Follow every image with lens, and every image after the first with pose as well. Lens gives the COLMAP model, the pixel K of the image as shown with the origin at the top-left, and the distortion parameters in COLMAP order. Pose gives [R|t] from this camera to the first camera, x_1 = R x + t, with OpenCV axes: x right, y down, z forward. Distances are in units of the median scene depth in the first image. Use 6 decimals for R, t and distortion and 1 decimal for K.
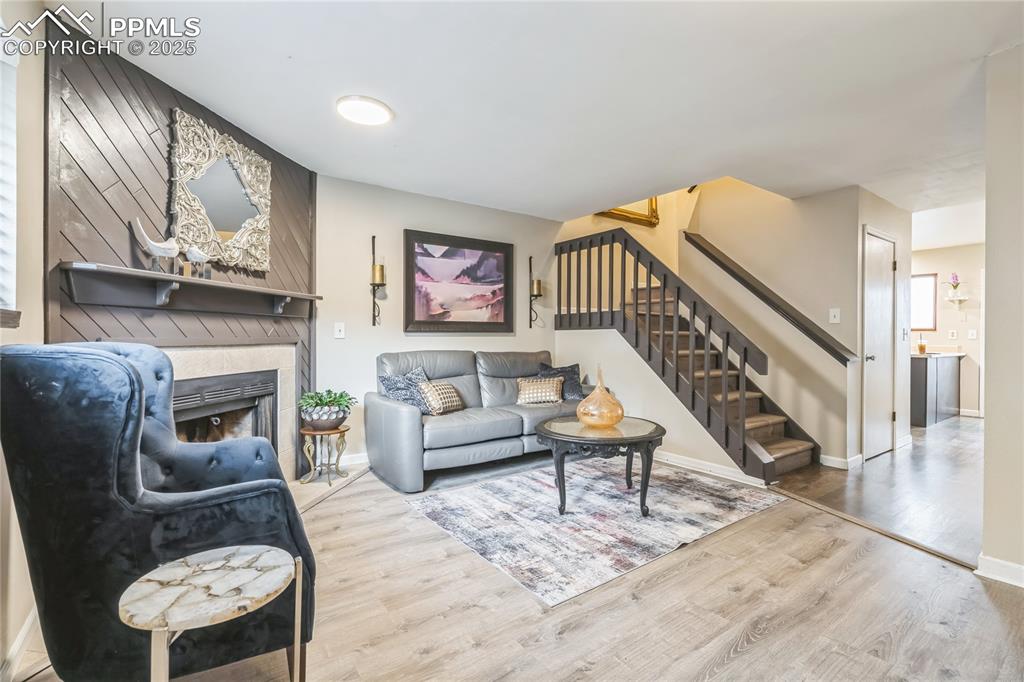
lens RADIAL K [[469.3, 0, 513.1], [0, 469.3, 338.0], [0, 0, 1]] dist [-0.003285, 0.001046]
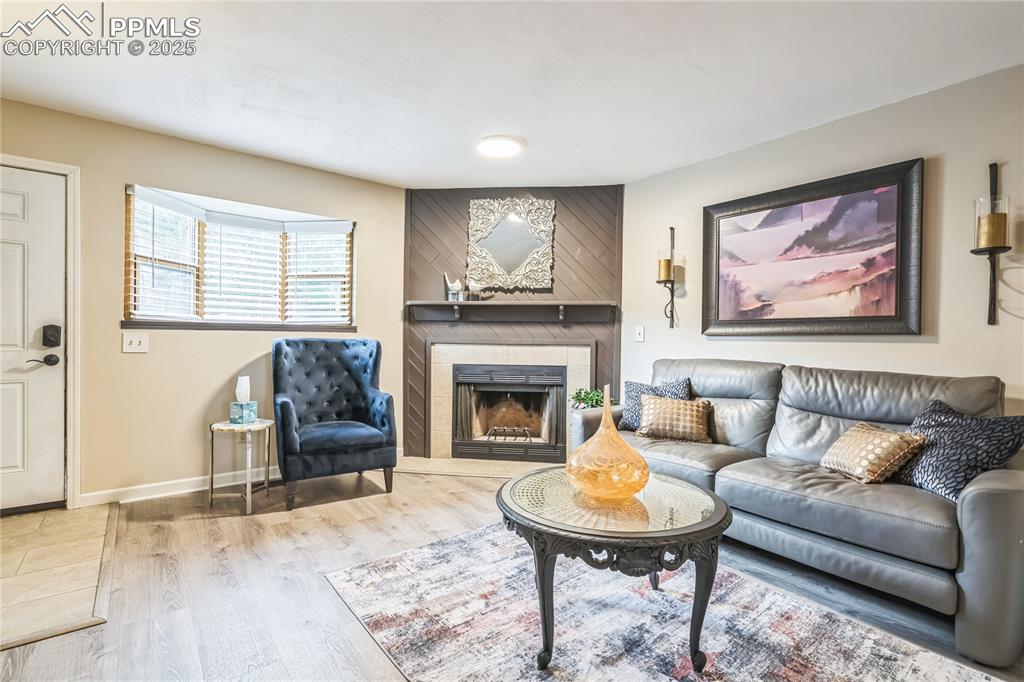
lens RADIAL K [[469.3, 0, 512.7], [0, 469.3, 340.9], [0, 0, 1]] dist [-0.003285, 0.001046]
pose [[0.044324, 0.004775, -0.999006, 0.575300], [-0.016301, 0.999859, 0.004056, -0.000232], [0.998884, 0.016105, 0.044396, 0.655659]]
